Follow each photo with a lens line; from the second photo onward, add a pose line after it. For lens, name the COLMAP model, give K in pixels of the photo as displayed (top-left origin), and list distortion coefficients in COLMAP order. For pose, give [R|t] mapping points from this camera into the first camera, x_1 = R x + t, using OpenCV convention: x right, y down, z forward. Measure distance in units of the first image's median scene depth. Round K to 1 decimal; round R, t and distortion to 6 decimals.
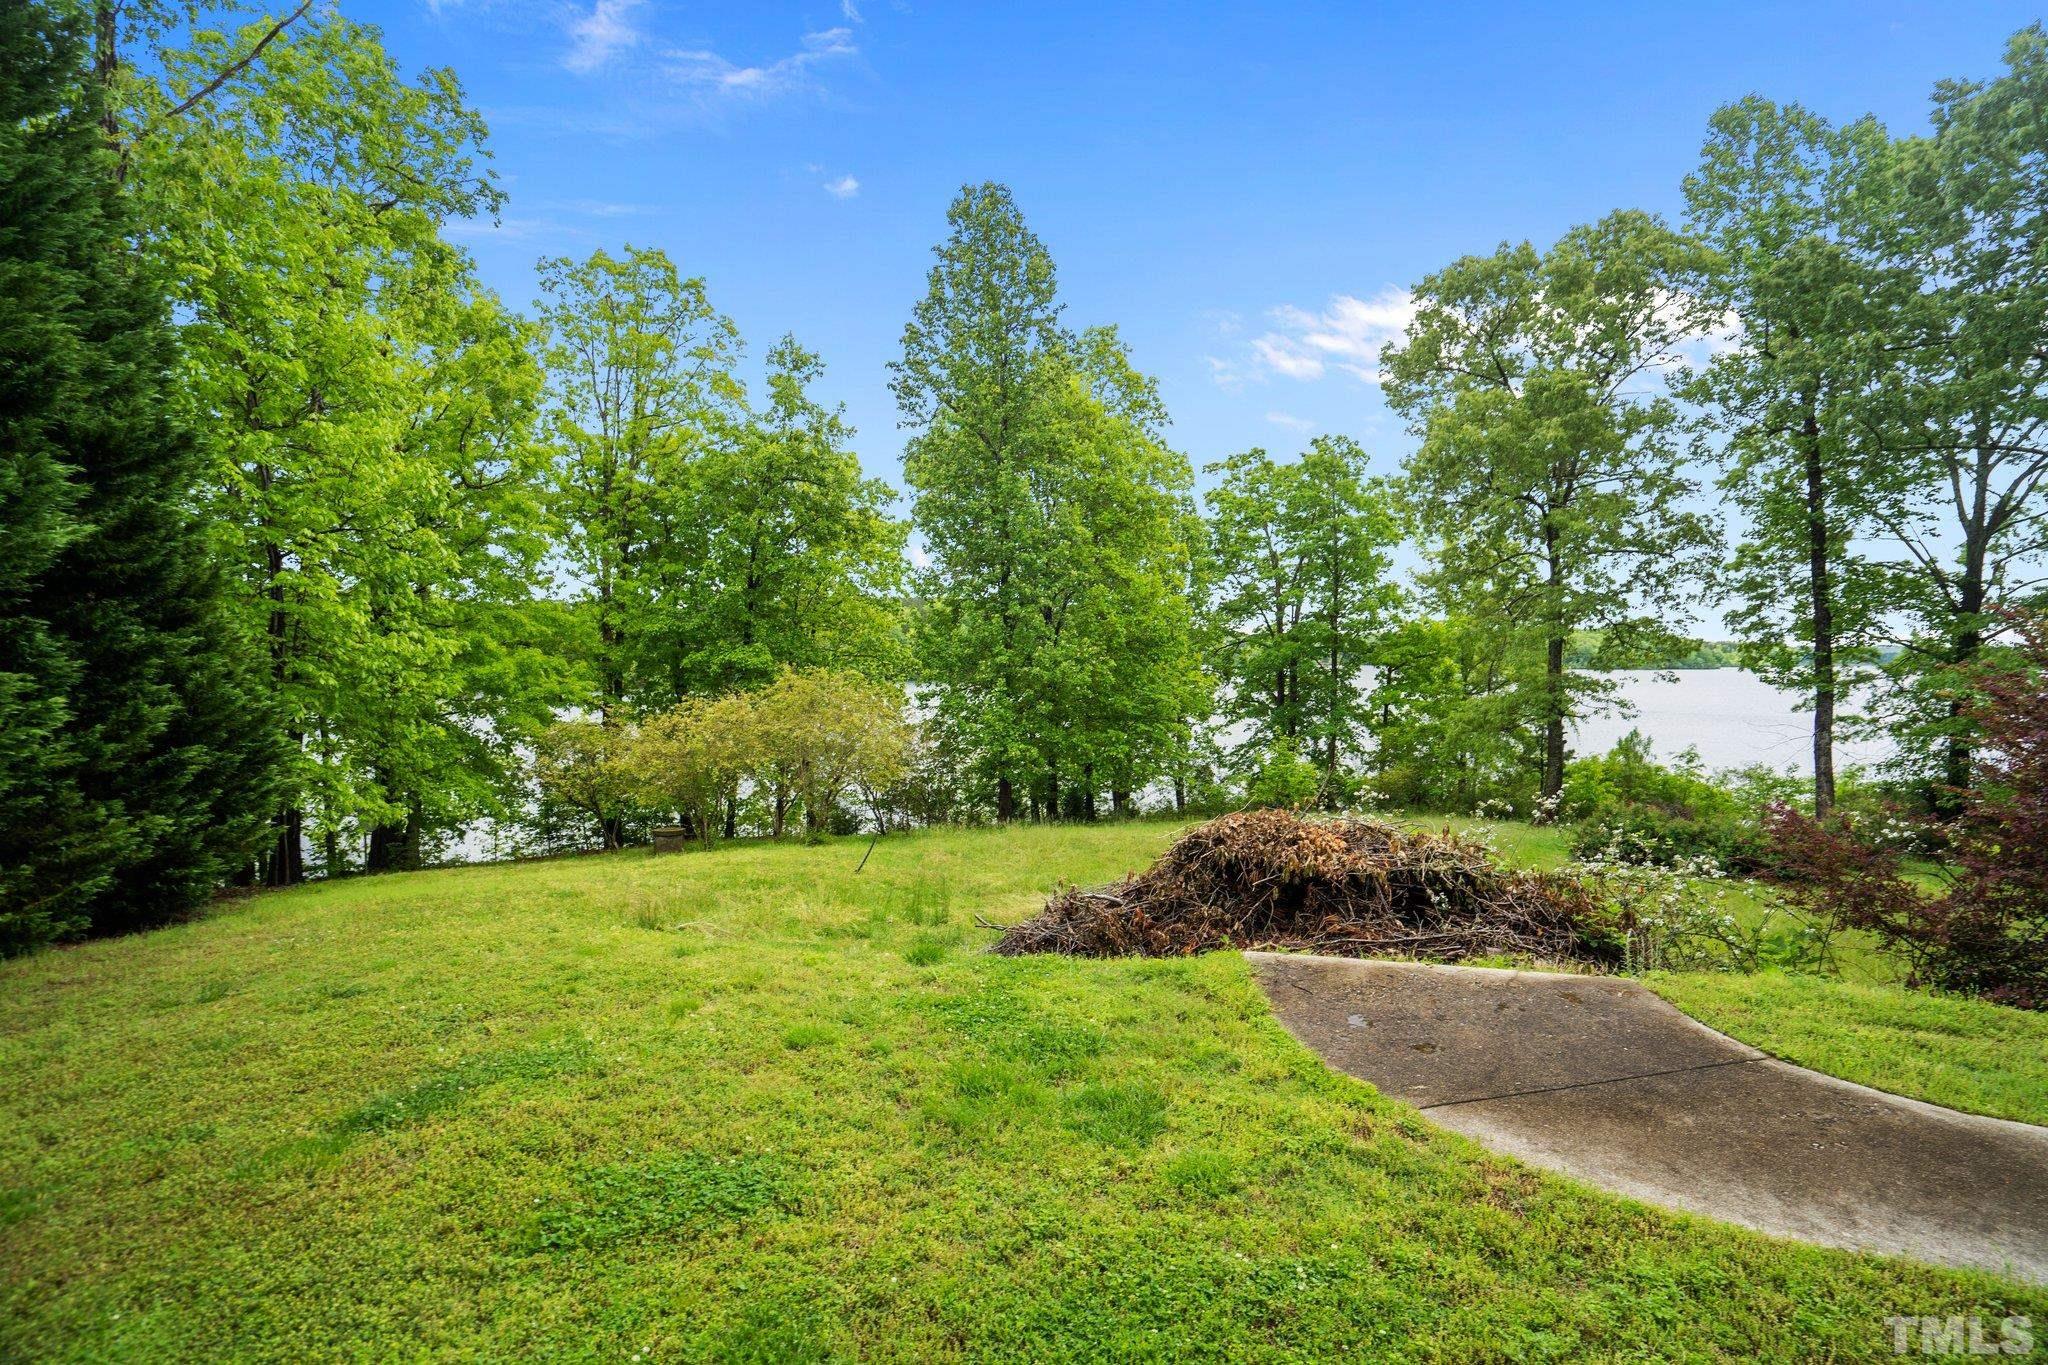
lens RADIAL K [[959.8, 0, 1032.7], [0, 959.8, 690.9], [0, 0, 1]] dist [-0.050446, 0.016881]
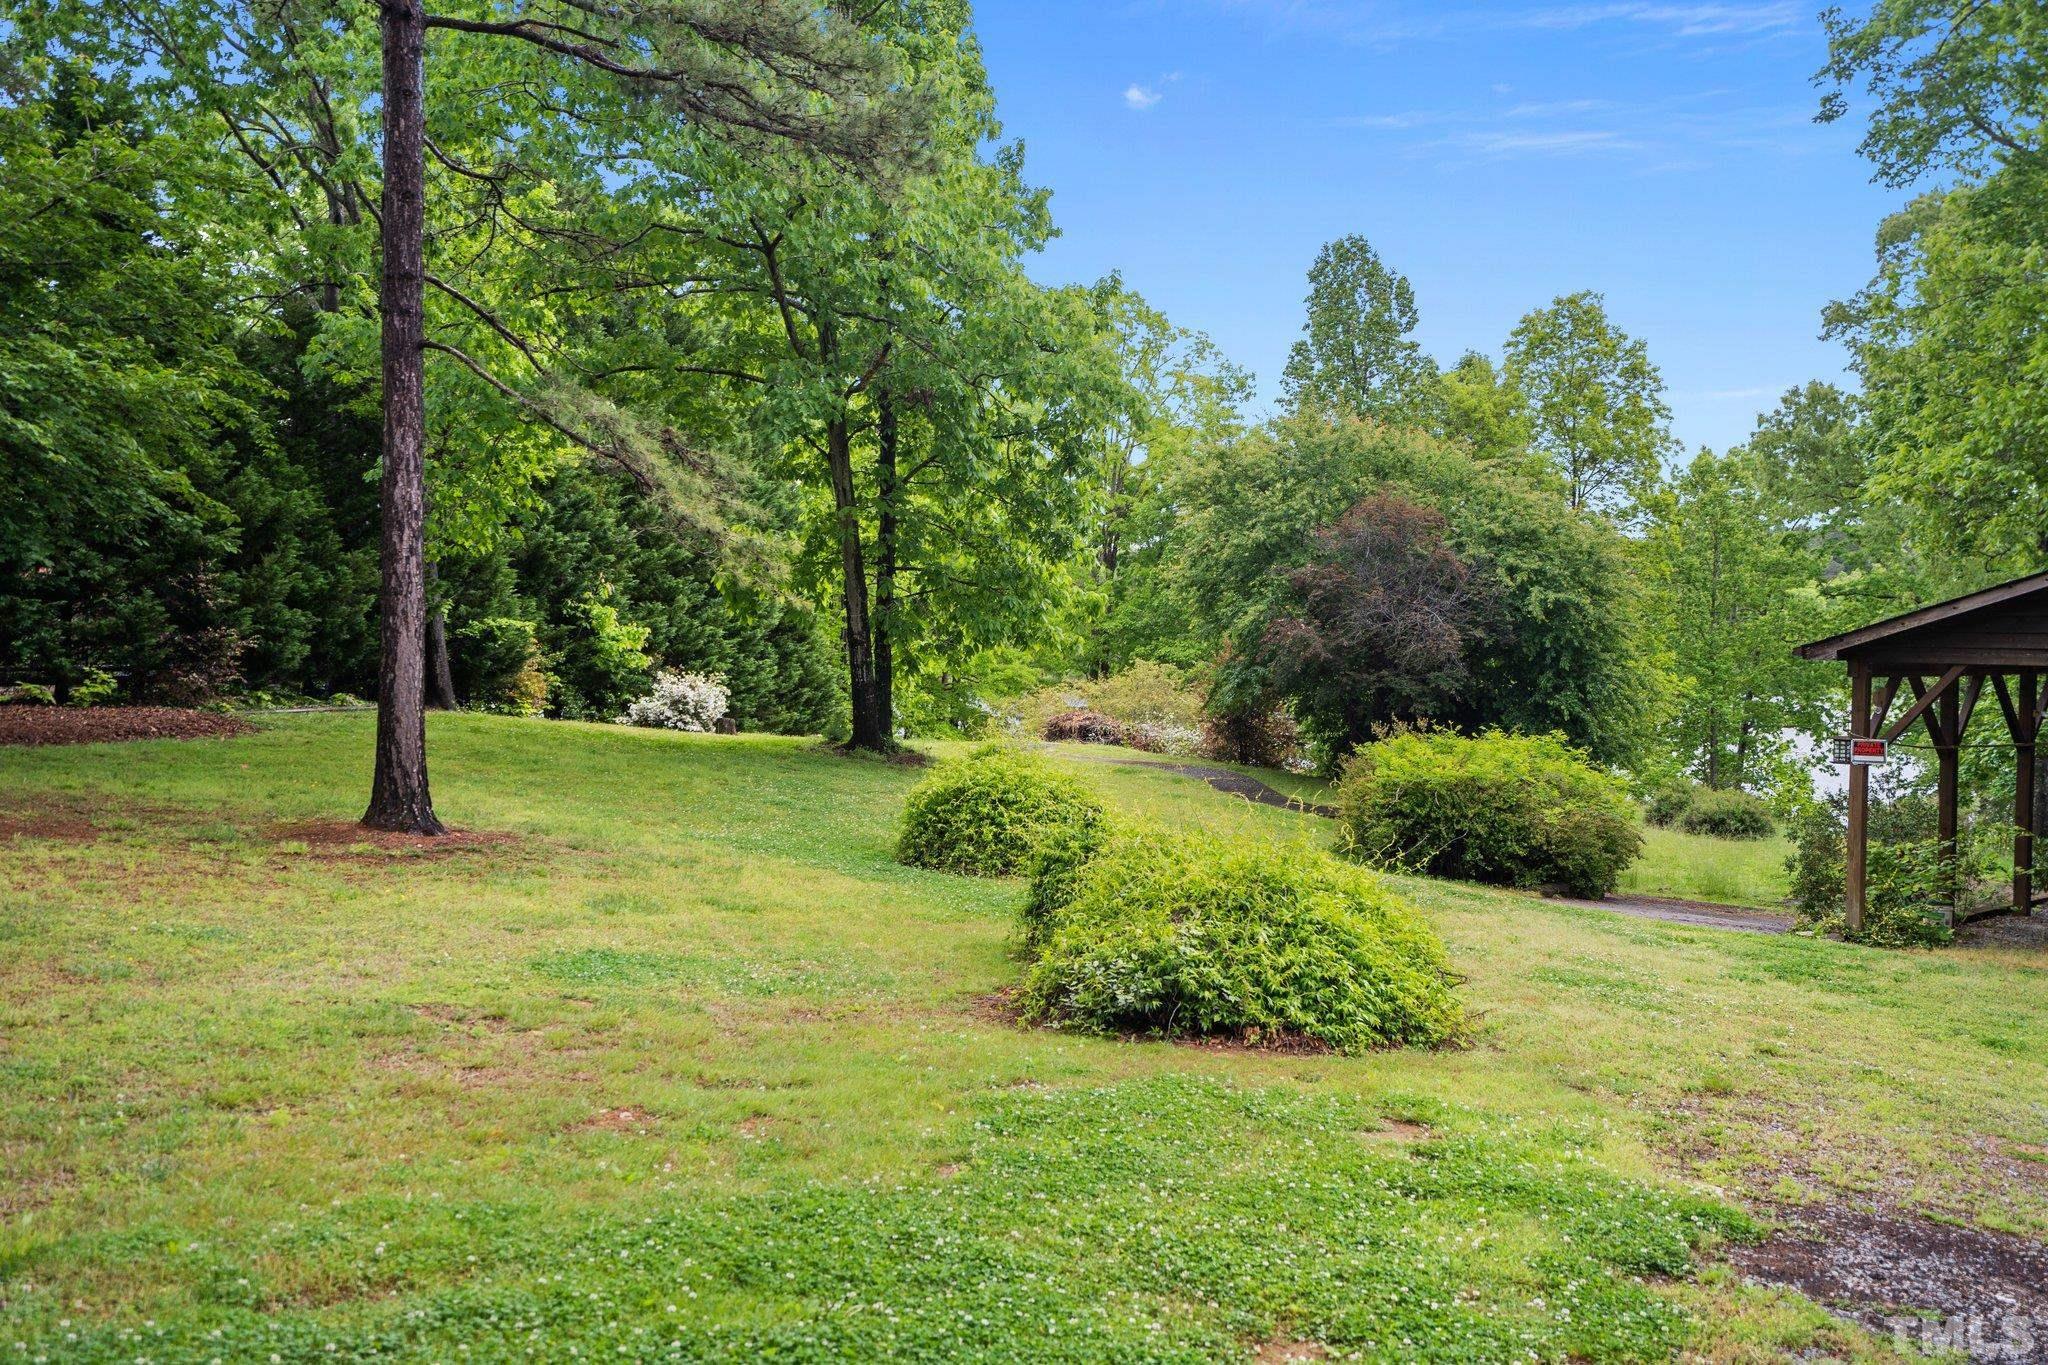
lens RADIAL K [[1861.0, 0, 997.3], [0, 1861.0, 682.6], [0, 0, 1]] dist [0.037865, 0.000000]
pose [[0.799886, 0.017367, -0.599901, 0.812426], [-0.024600, 0.999690, -0.003861, 0.015547], [0.599647, 0.017846, 0.800065, -0.872192]]
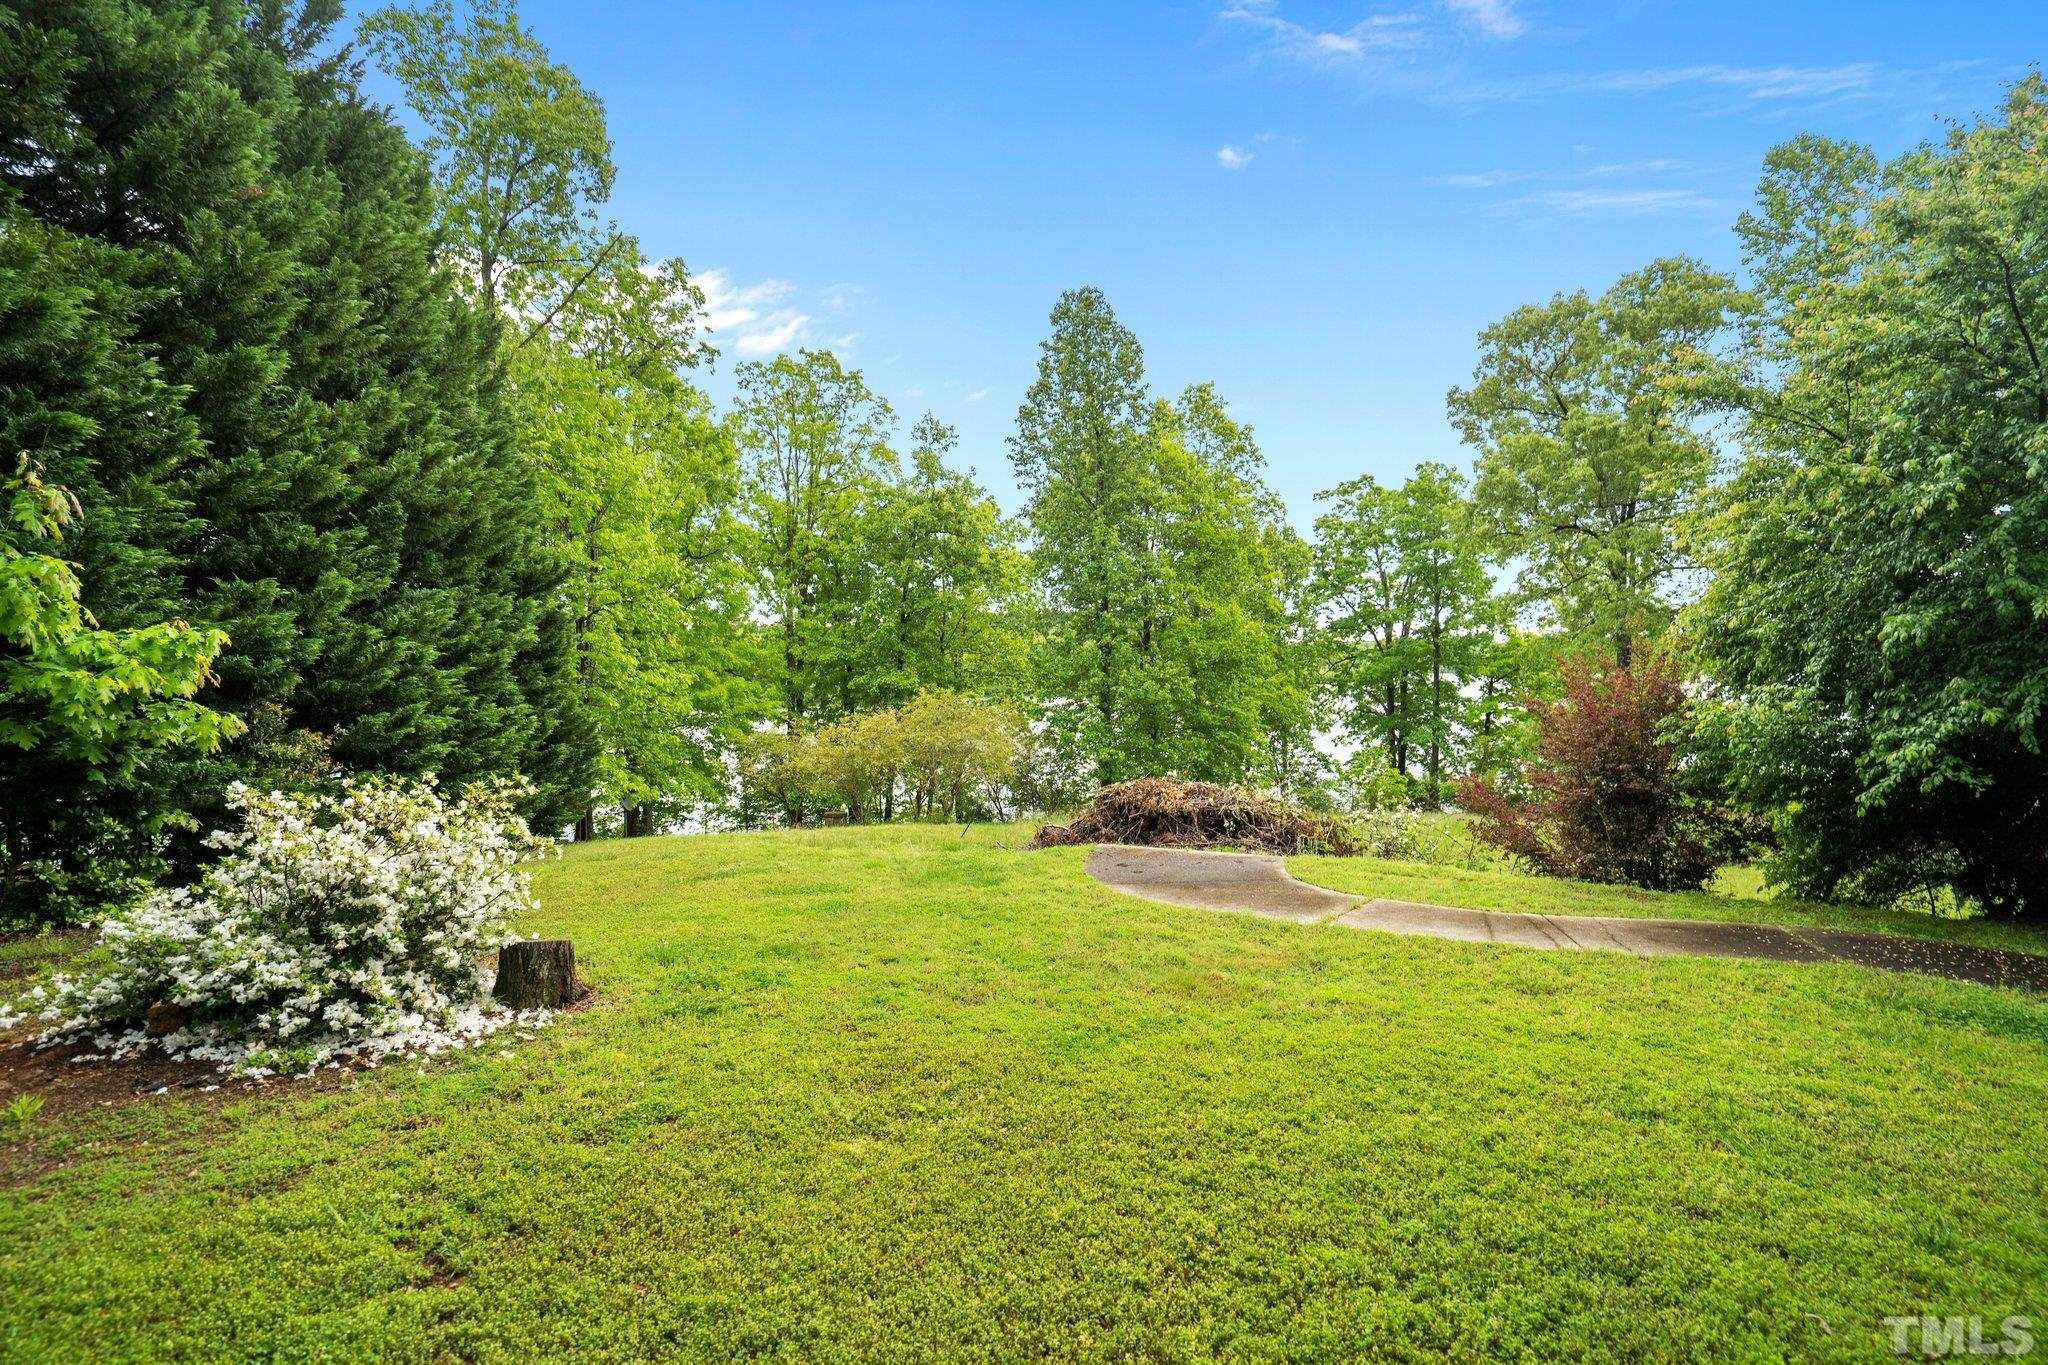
lens RADIAL K [[959.8, 0, 1022.6], [0, 959.8, 693.1], [0, 0, 1]] dist [-0.050446, 0.016881]
pose [[0.983212, -0.009901, -0.182199, 0.077138], [0.007936, 0.999902, -0.011512, -0.002369], [0.182295, 0.009873, 0.983194, -0.173378]]
